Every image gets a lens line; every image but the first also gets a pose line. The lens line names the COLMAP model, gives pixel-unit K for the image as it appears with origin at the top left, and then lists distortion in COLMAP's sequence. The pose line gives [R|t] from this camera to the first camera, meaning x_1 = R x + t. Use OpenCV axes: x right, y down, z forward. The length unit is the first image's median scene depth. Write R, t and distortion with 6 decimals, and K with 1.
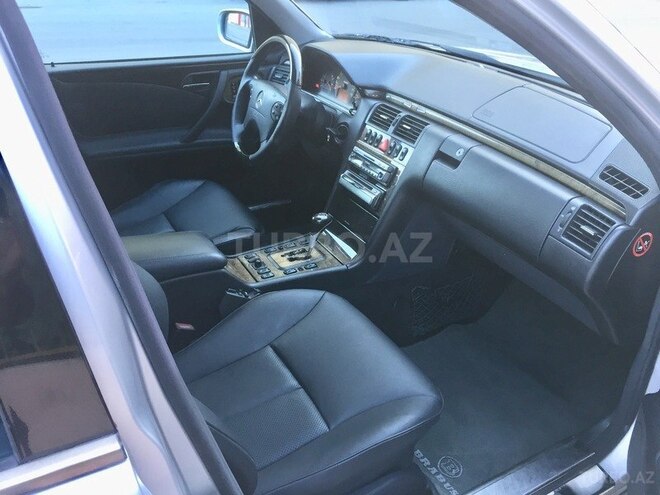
lens RADIAL K [[578.3, 0, 346.1], [0, 578.3, 248.7], [0, 0, 1]] dist [-0.000472, -0.007409]
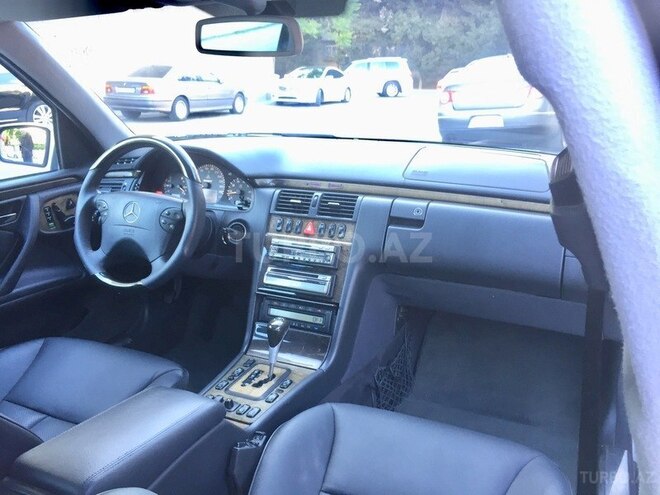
lens RADIAL K [[568.1, 0, 329.6], [0, 568.1, 249.3], [0, 0, 1]] dist [0.022194, -0.011103]
pose [[0.821467, -0.217107, 0.527311, -0.363303], [0.312384, 0.944930, -0.097593, -0.048219], [-0.477084, 0.244893, 0.844049, 0.217355]]
